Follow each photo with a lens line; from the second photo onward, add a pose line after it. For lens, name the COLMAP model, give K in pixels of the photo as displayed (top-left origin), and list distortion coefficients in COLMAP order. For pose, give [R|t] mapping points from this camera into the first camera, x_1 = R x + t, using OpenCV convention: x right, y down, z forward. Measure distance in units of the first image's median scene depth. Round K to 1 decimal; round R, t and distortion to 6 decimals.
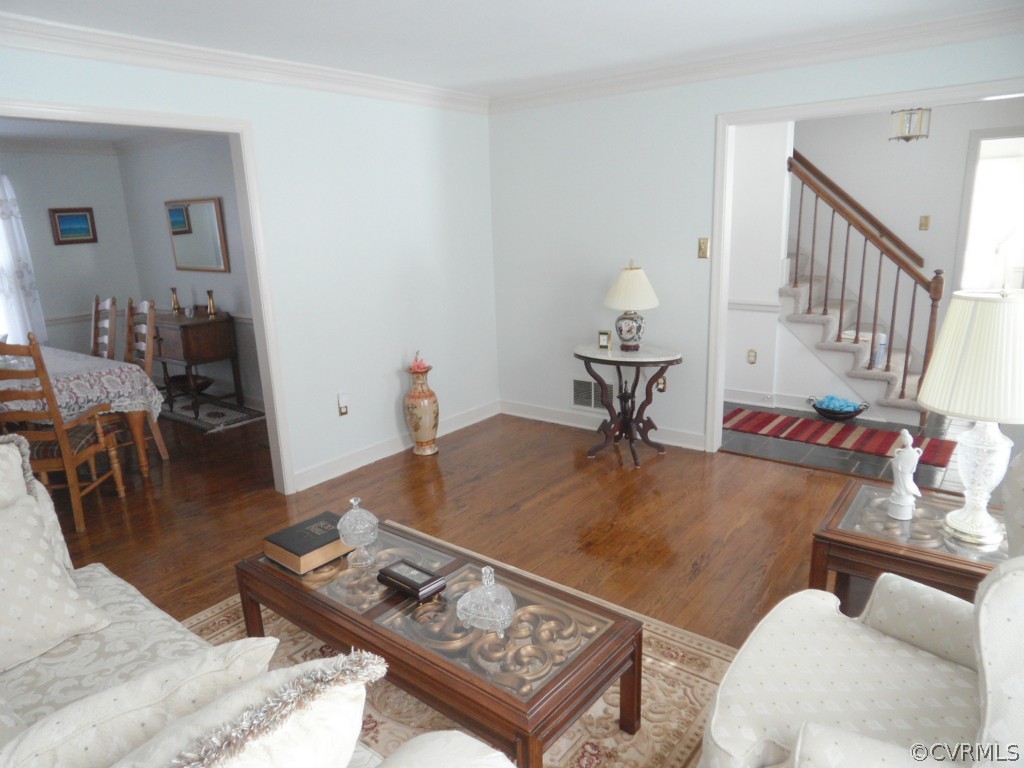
lens RADIAL K [[674.8, 0, 514.0], [0, 674.8, 388.5], [0, 0, 1]] dist [-0.036800, 0.009291]
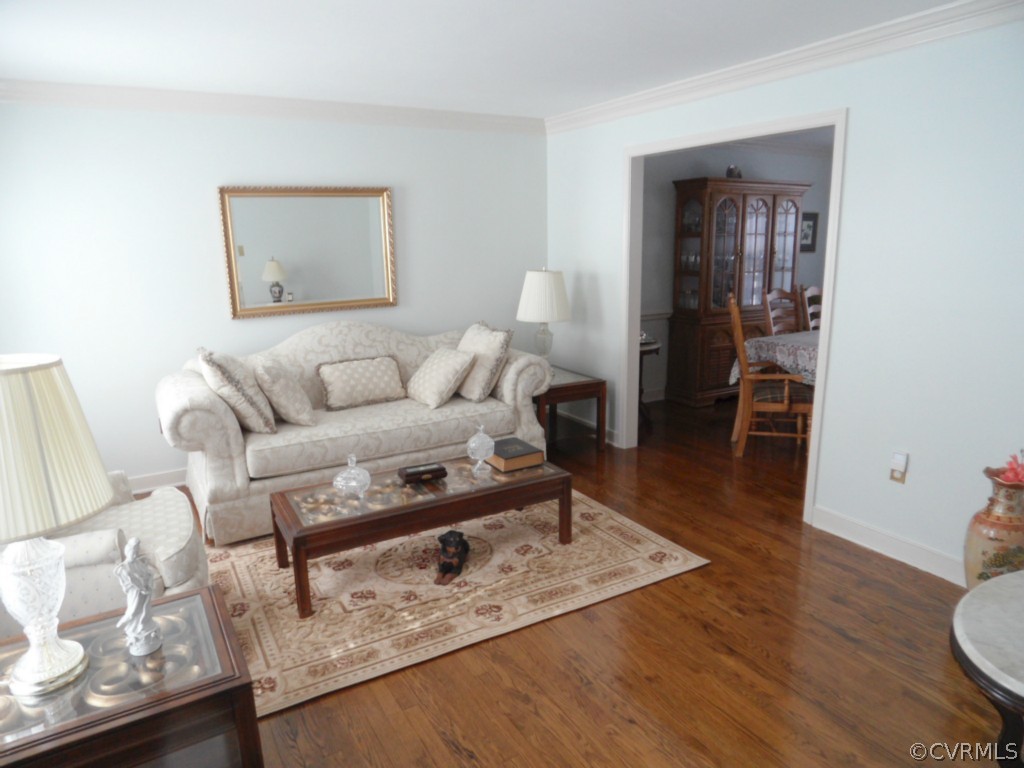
lens RADIAL K [[674.8, 0, 506.0], [0, 674.8, 382.7], [0, 0, 1]] dist [-0.036800, 0.009291]
pose [[-0.372179, 0.241577, -0.896171, 0.589729], [-0.203486, 0.920808, 0.332726, -0.237899], [0.905580, 0.306192, -0.293548, 0.861821]]
